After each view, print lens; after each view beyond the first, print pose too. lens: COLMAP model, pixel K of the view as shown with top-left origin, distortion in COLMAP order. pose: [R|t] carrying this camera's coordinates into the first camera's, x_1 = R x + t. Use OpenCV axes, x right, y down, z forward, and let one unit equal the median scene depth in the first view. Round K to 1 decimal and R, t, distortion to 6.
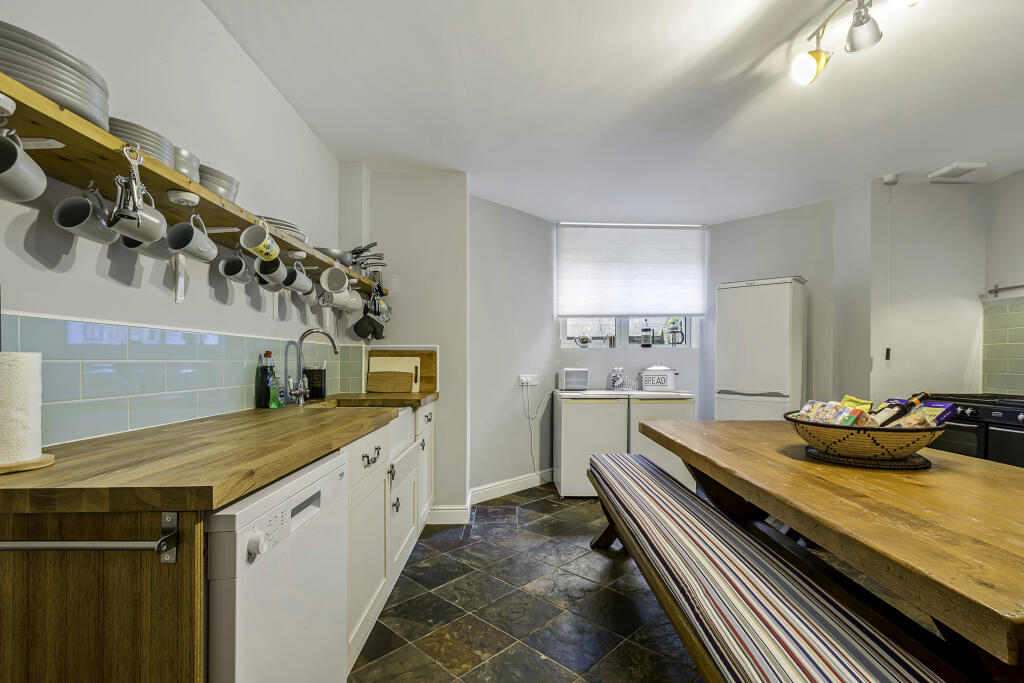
lens RADIAL K [[478.0, 0, 526.9], [0, 478.0, 364.9], [0, 0, 1]] dist [0.001861, -0.000077]
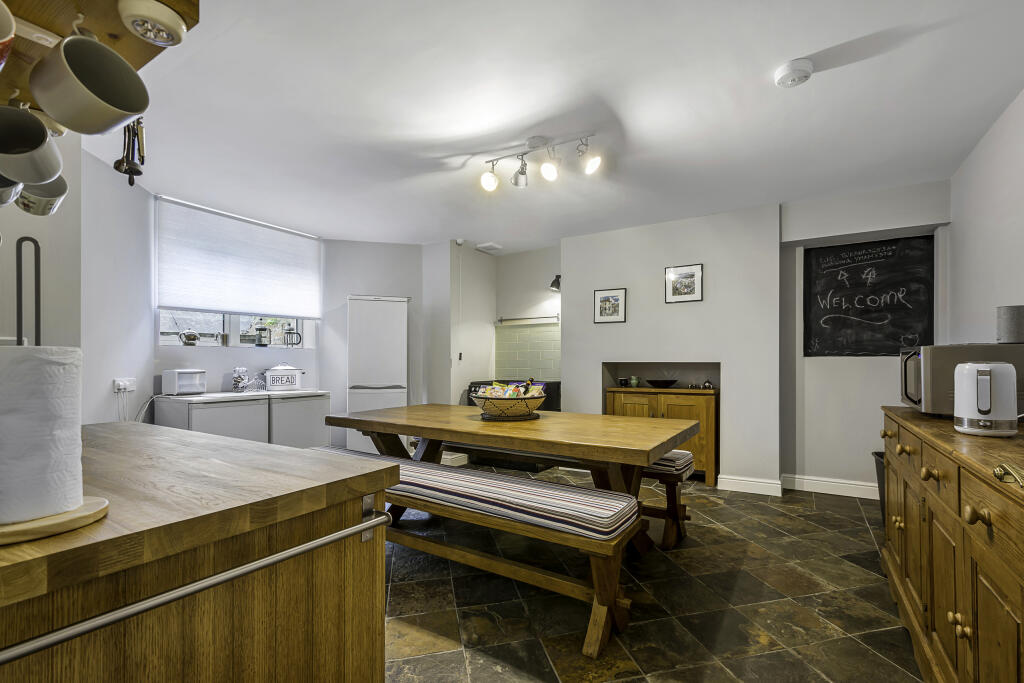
lens RADIAL K [[459.9, 0, 528.0], [0, 459.9, 361.8], [0, 0, 1]] dist [0.020287, -0.000017]
pose [[0.543053, -0.000148, 0.839698, -0.365254], [0.005104, 0.999982, -0.003125, -0.000259], [-0.839683, 0.005983, 0.543044, 0.022458]]
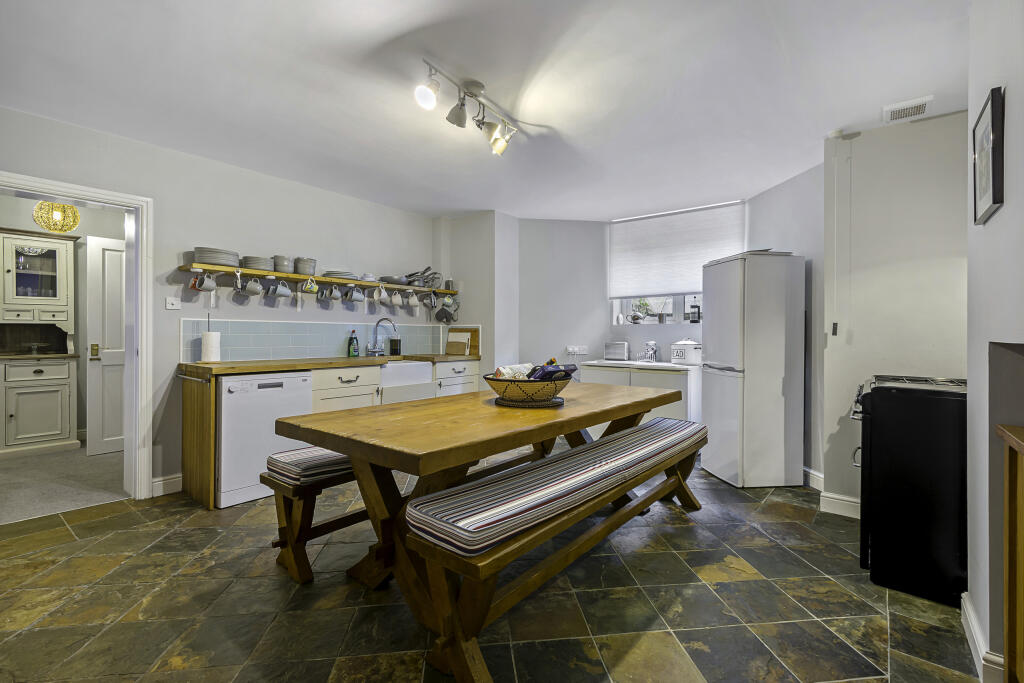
lens RADIAL K [[452.7, 0, 512.0], [0, 452.7, 341.5], [0, 0, 1]] dist [0.001002, 0.000038]
pose [[0.757606, 0.012238, -0.652597, 0.849988], [-0.008569, 0.999925, 0.008804, -0.001491], [0.652655, -0.001078, 0.757654, -0.038051]]
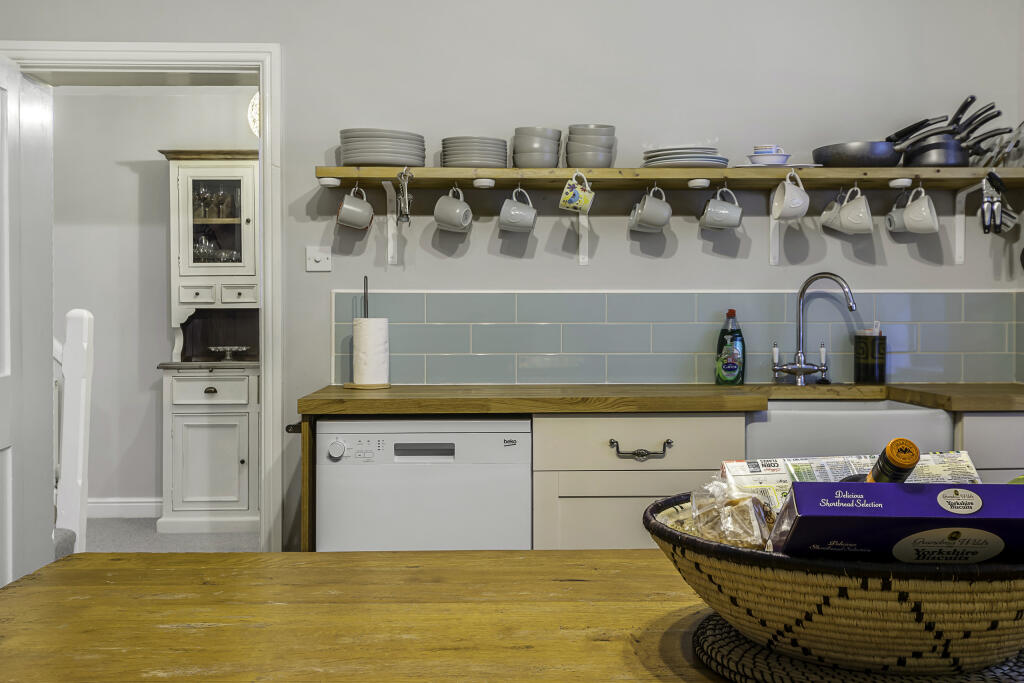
lens RADIAL K [[1031.7, 0, 512.0], [0, 1031.7, 341.5], [0, 0, 1]] dist [0.007334, 0.005281]
pose [[-0.004263, 0.013756, -0.999896, 0.712958], [-0.004769, 0.999894, 0.013777, 0.000367], [0.999980, 0.004827, -0.004197, 0.434365]]
